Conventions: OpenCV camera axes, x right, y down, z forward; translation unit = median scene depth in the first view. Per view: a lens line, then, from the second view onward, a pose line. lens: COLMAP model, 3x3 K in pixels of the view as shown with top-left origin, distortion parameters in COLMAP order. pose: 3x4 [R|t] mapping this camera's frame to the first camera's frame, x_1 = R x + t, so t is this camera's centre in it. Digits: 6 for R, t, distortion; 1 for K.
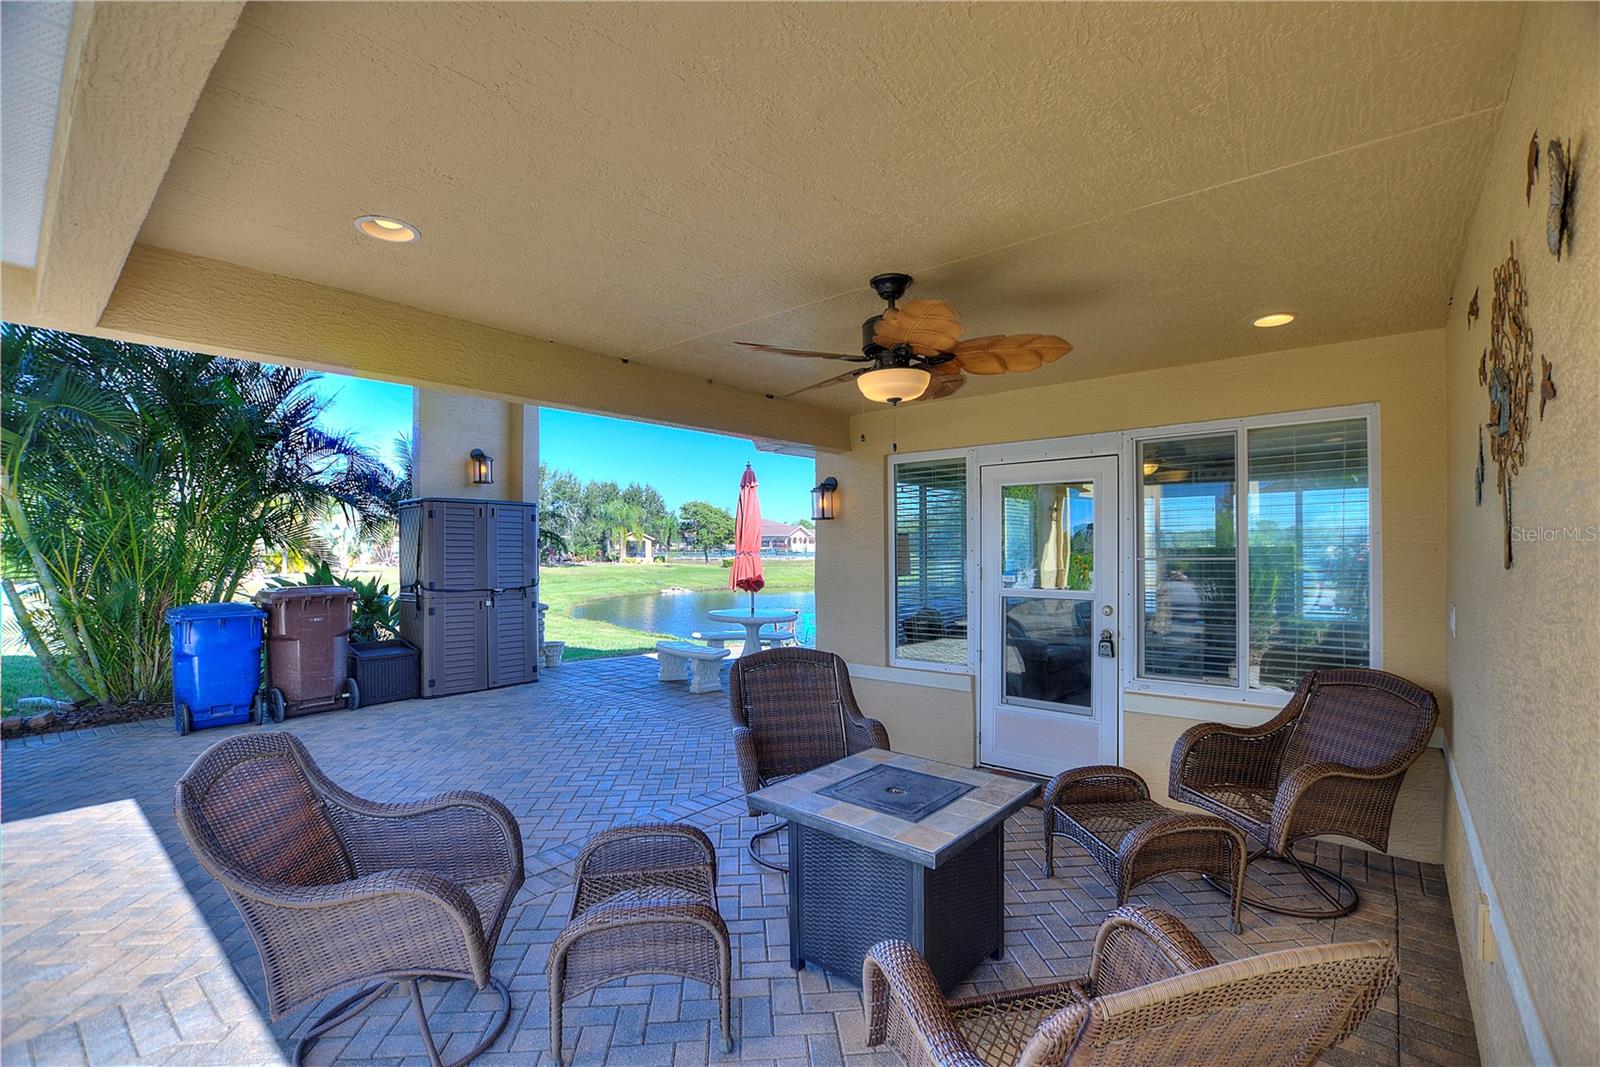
lens RADIAL K [[706.2, 0, 804.4], [0, 706.2, 548.1], [0, 0, 1]] dist [-0.033744, 0.005025]
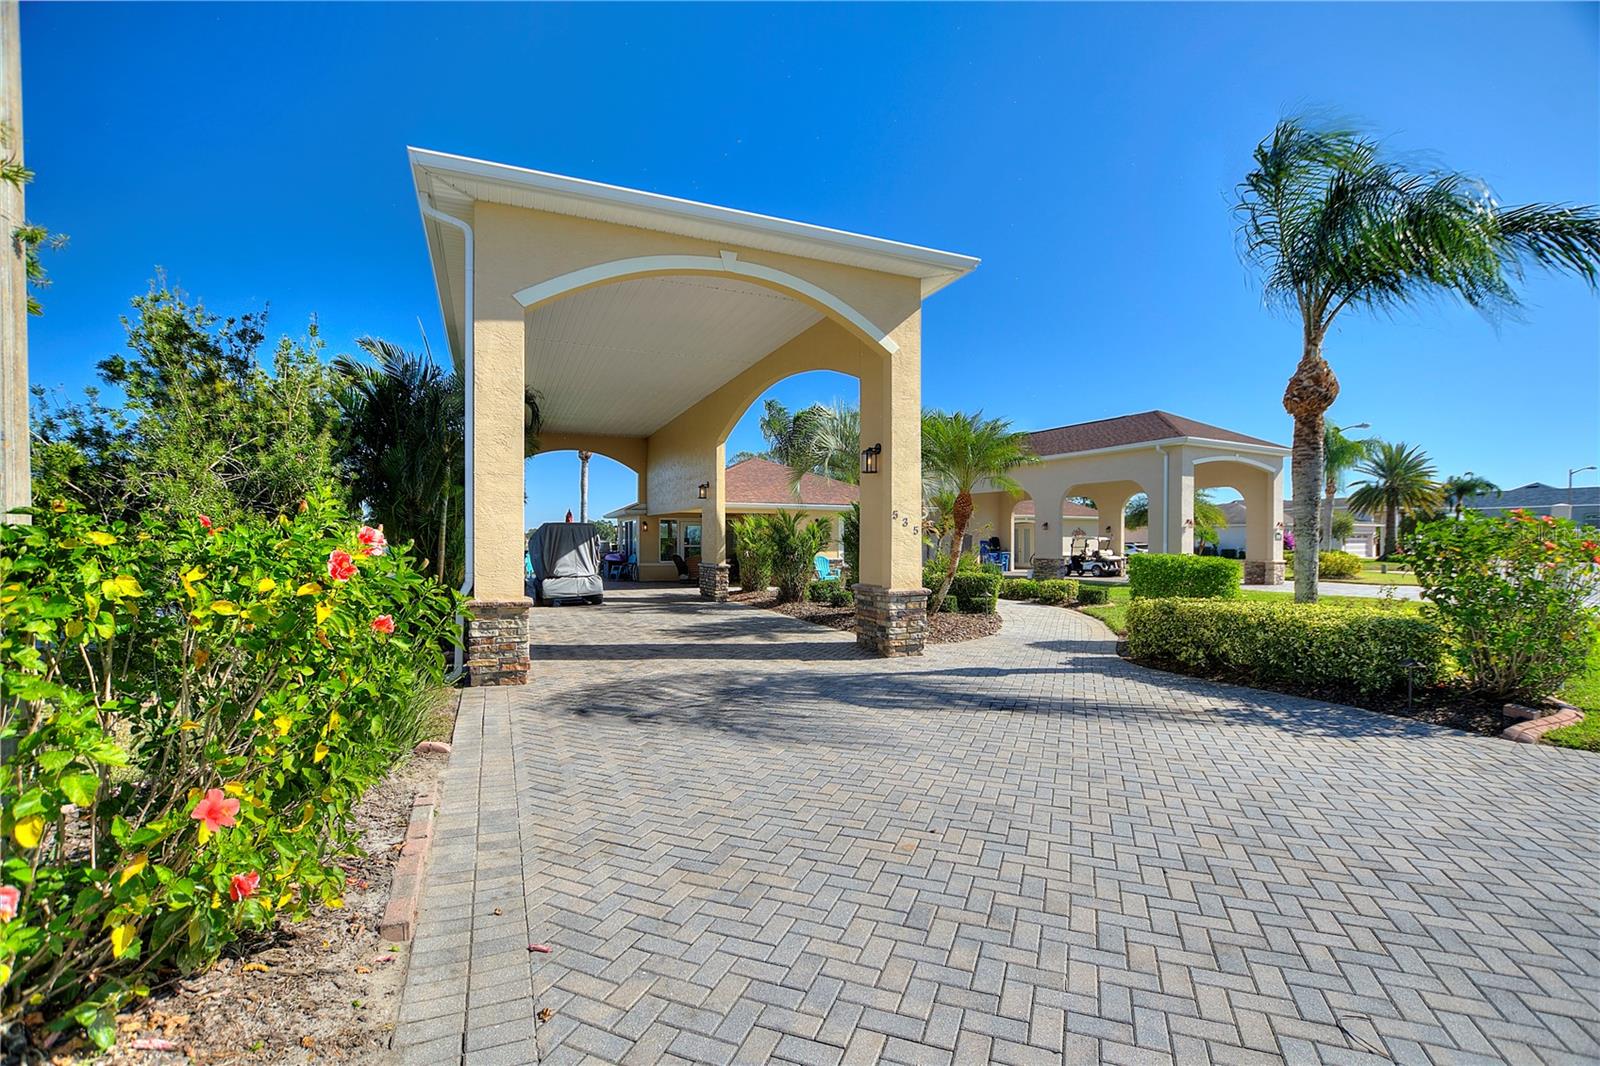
lens RADIAL K [[706.2, 0, 804.4], [0, 706.2, 547.6], [0, 0, 1]] dist [-0.033744, 0.005025]
pose [[0.450682, -0.004526, 0.892673, -0.227740], [-0.003734, 0.999969, 0.006955, 0.001930], [-0.892677, -0.006468, 0.450651, -0.123242]]
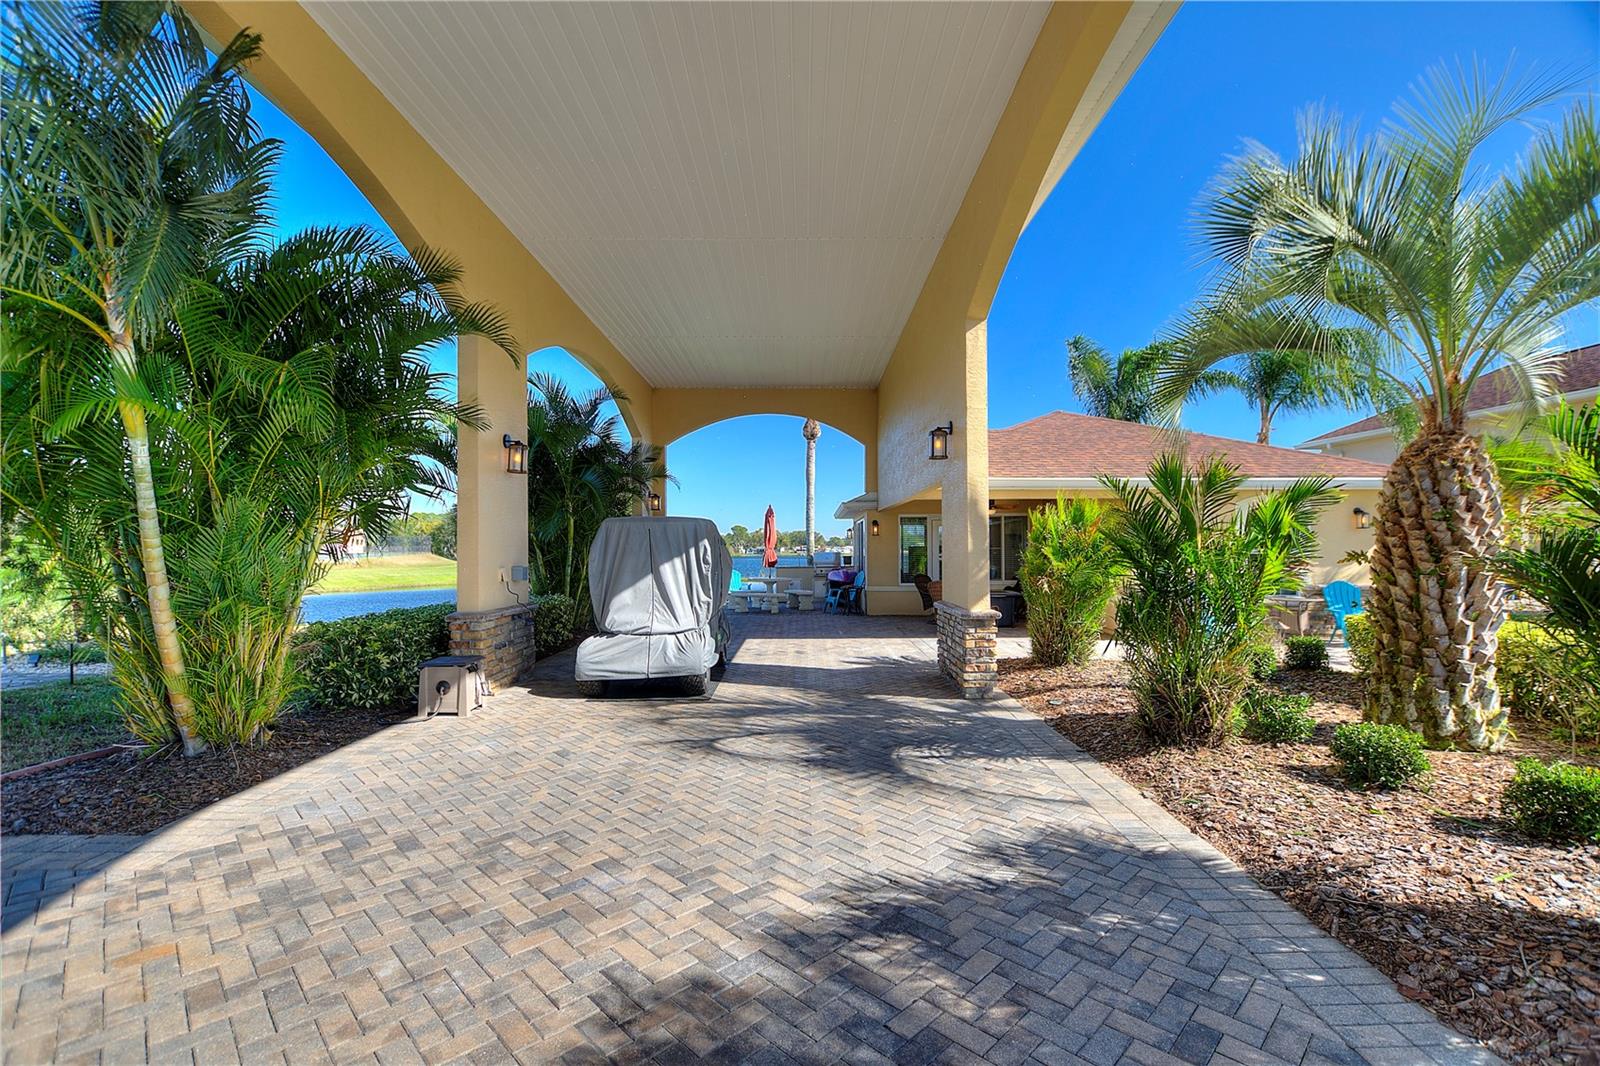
lens RADIAL K [[706.2, 0, 804.4], [0, 706.2, 547.6], [0, 0, 1]] dist [-0.033744, 0.005025]
pose [[0.770966, 0.000731, 0.636875, -0.128973], [0.001051, 0.999997, -0.002420, 0.000919], [-0.636875, 0.002535, 0.770963, -0.063370]]
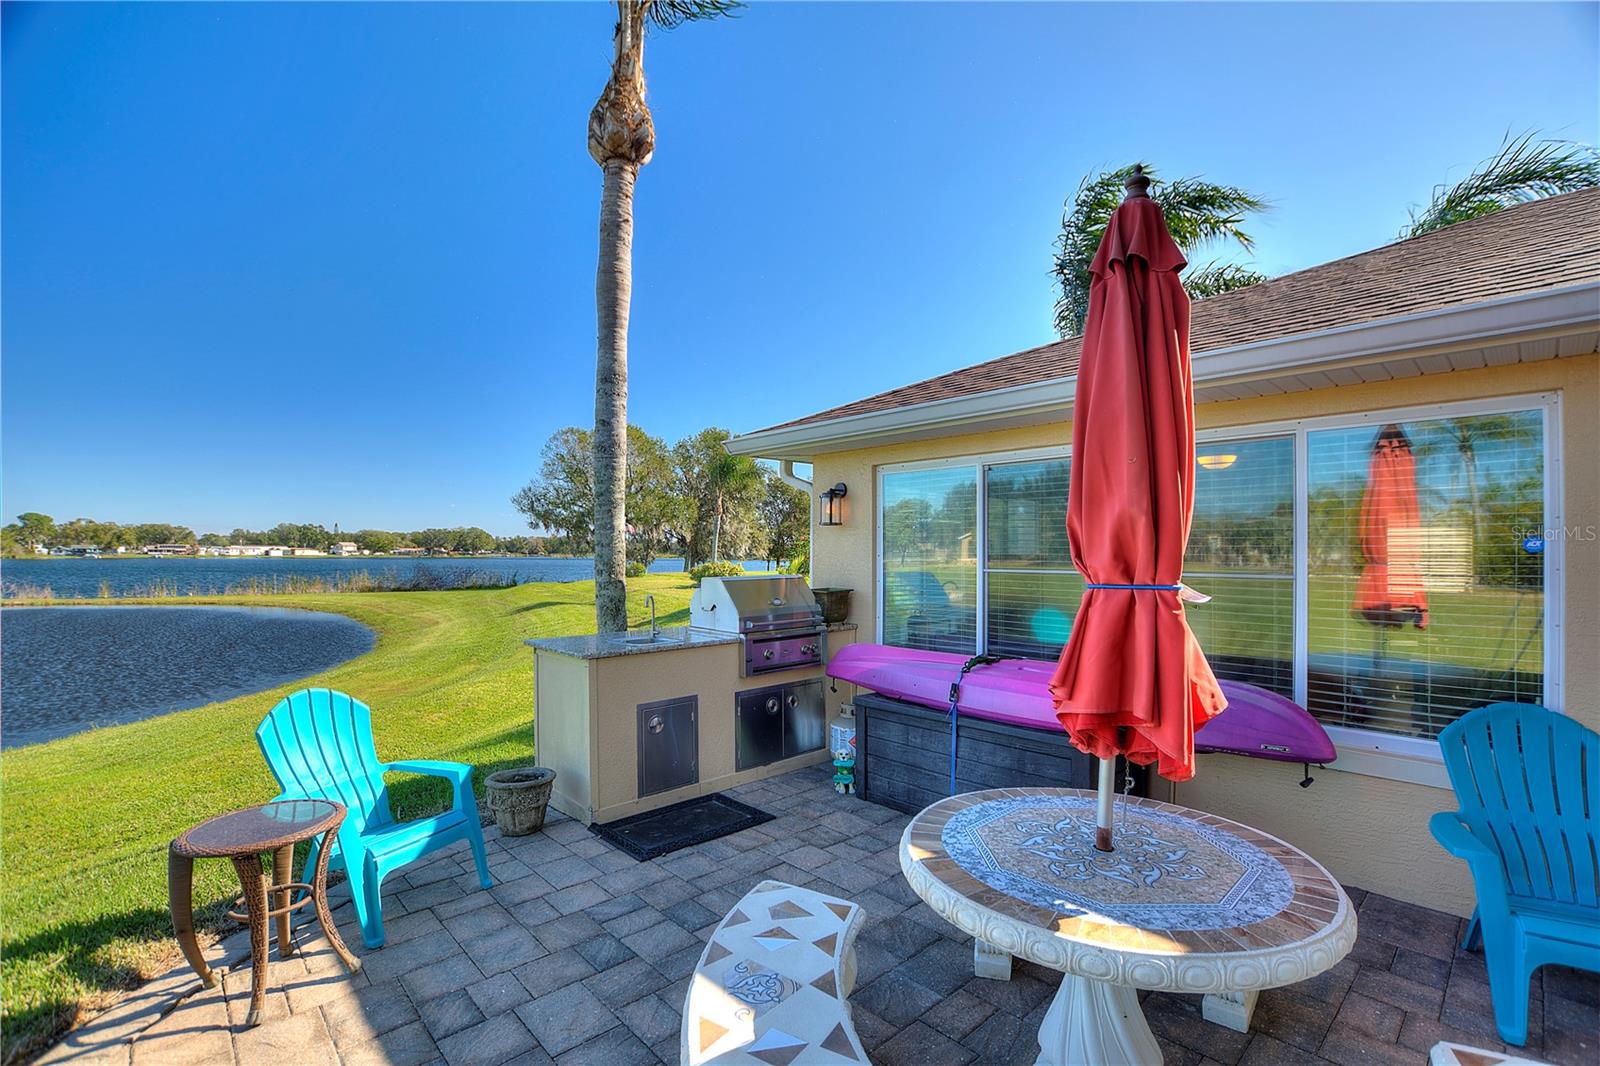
lens RADIAL K [[706.2, 0, 804.4], [0, 706.2, 547.6], [0, 0, 1]] dist [-0.033744, 0.005025]
pose [[0.123858, 0.008380, 0.992265, -0.030202], [-0.005858, 0.999953, -0.007714, -0.000147], [-0.992283, -0.004857, 0.123901, 0.106043]]
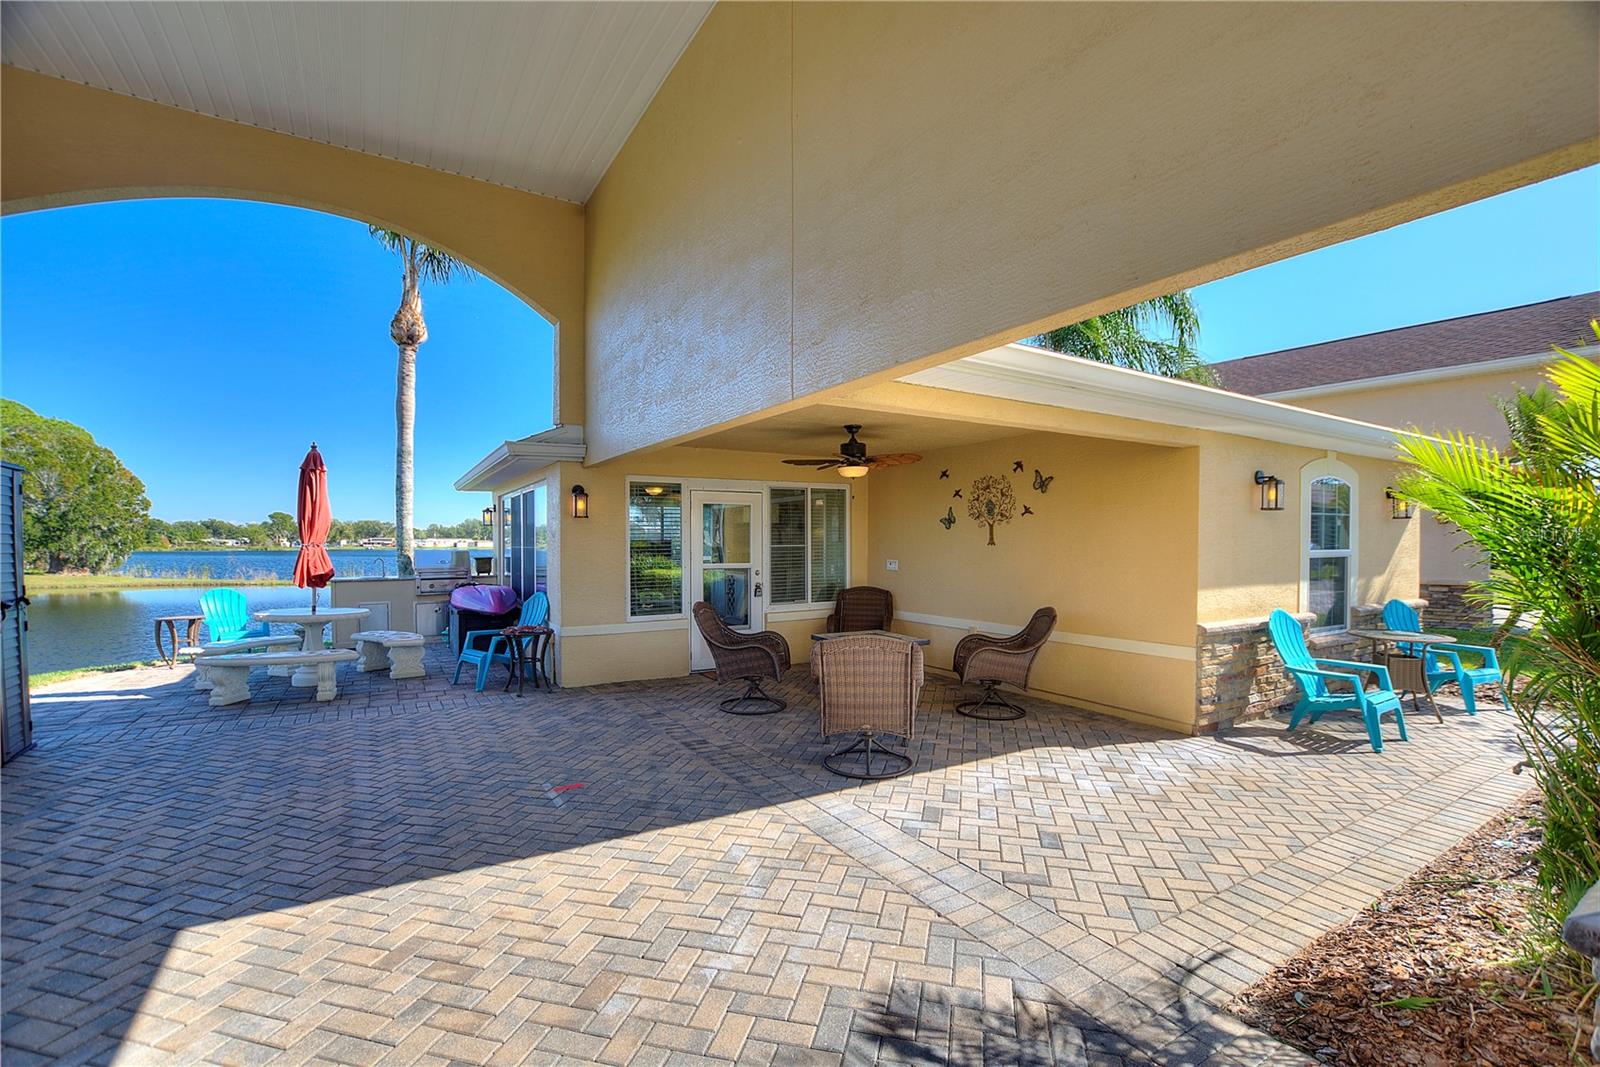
lens RADIAL K [[706.2, 0, 804.4], [0, 706.2, 548.1], [0, 0, 1]] dist [-0.033744, 0.005025]
pose [[0.321096, -0.005527, 0.947031, -0.070450], [-0.003007, 0.999972, 0.006856, 0.000365], [-0.947042, -0.005049, 0.321070, 0.012745]]
